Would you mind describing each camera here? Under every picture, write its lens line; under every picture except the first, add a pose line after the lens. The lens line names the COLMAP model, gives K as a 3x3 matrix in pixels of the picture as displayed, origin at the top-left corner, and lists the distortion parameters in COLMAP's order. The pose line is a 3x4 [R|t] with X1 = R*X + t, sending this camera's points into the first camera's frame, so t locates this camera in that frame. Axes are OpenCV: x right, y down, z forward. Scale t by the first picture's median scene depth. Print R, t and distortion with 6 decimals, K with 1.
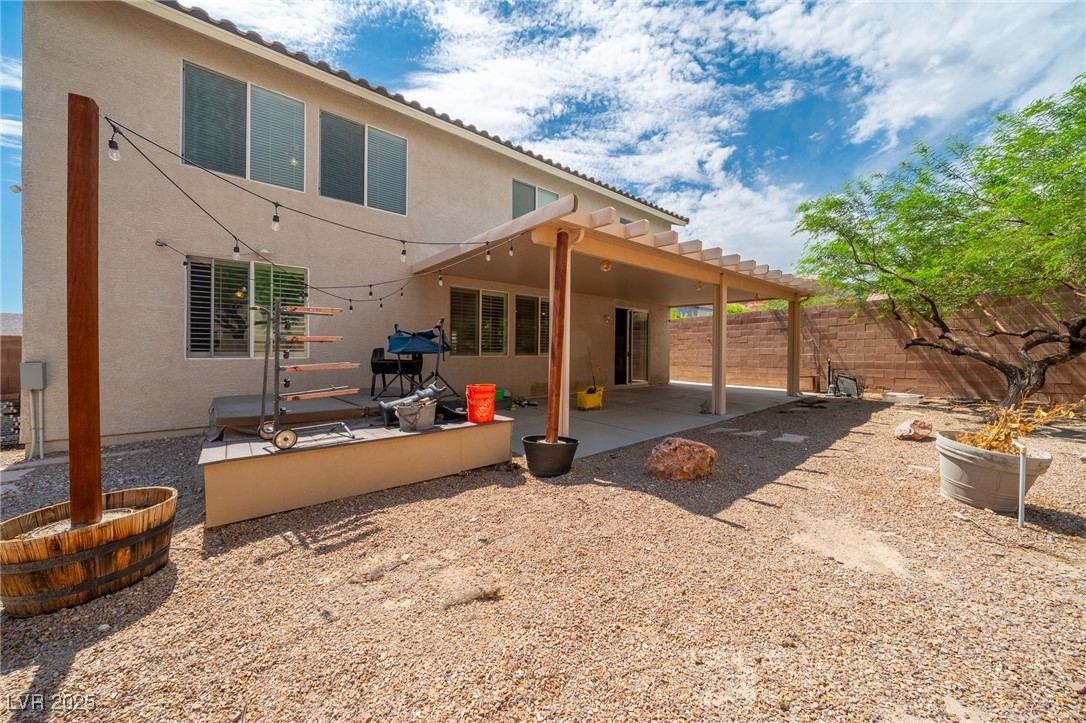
lens RADIAL K [[396.6, 0, 535.8], [0, 396.6, 350.3], [0, 0, 1]] dist [-0.000333, -0.000034]
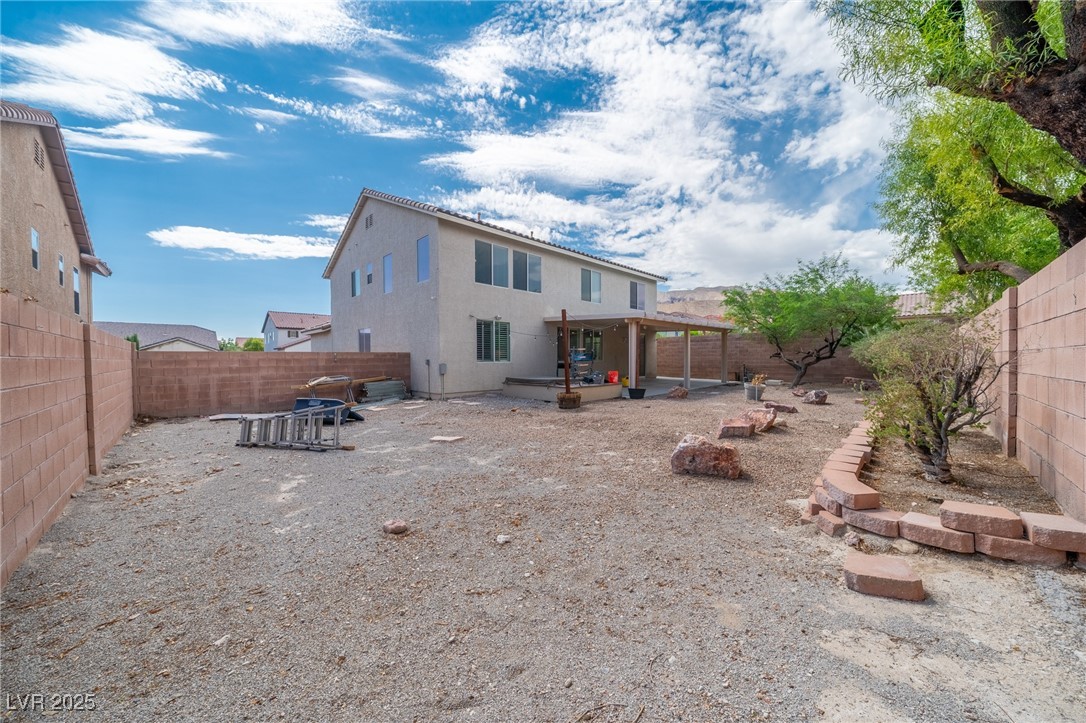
lens RADIAL K [[375.1, 0, 561.7], [0, 375.1, 356.8], [0, 0, 1]] dist [-0.000176, -0.000027]
pose [[0.995400, 0.002456, 0.095778, -0.455755], [-0.003666, 0.999916, 0.012461, -0.036783], [-0.095739, -0.012755, 0.995325, -1.073918]]
